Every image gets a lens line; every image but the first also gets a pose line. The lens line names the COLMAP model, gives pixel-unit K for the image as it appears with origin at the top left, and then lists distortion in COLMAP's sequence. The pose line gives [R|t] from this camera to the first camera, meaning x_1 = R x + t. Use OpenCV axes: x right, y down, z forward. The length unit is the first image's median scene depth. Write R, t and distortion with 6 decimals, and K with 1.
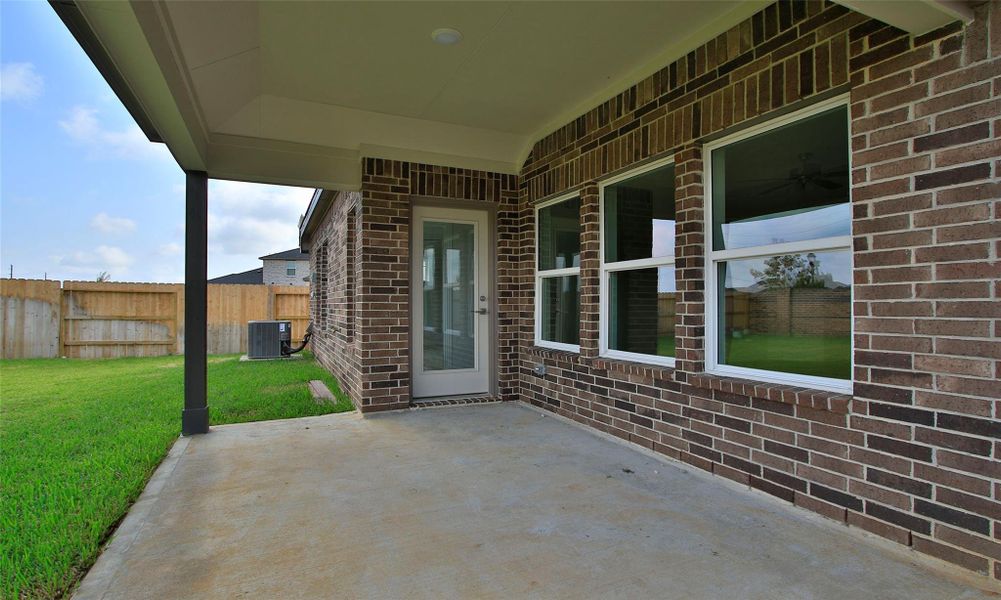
lens RADIAL K [[519.2, 0, 500.5], [0, 519.2, 300.0], [0, 0, 1]] dist [-0.000180, -0.000089]
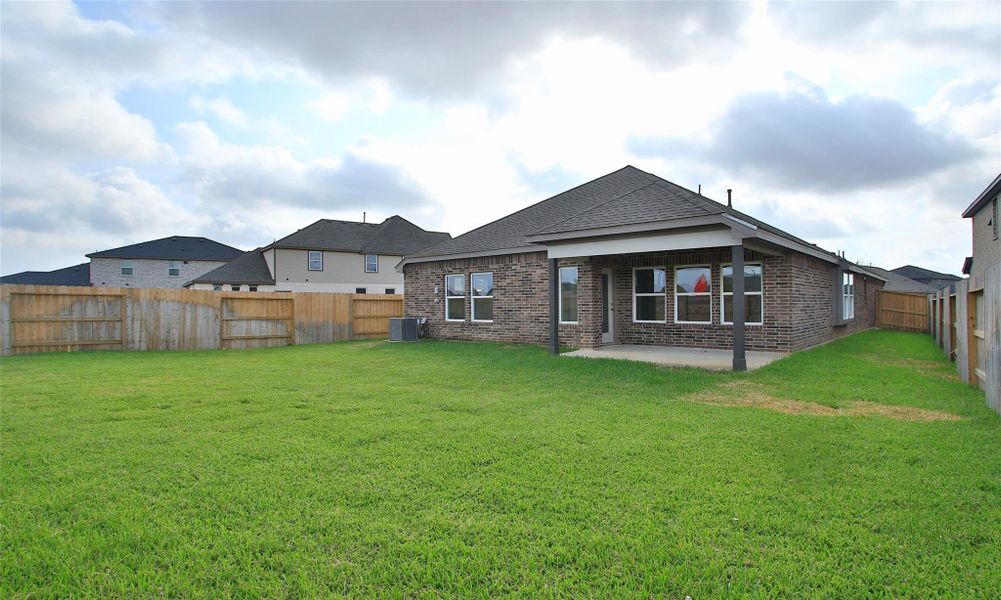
lens RADIAL K [[519.2, 0, 500.5], [0, 519.2, 300.0], [0, 0, 1]] dist [-0.000180, -0.000089]
pose [[0.906725, -0.003604, 0.421708, -0.778472], [0.002720, 0.999993, 0.002697, -0.015456], [-0.421714, -0.001299, 0.906728, -0.512716]]
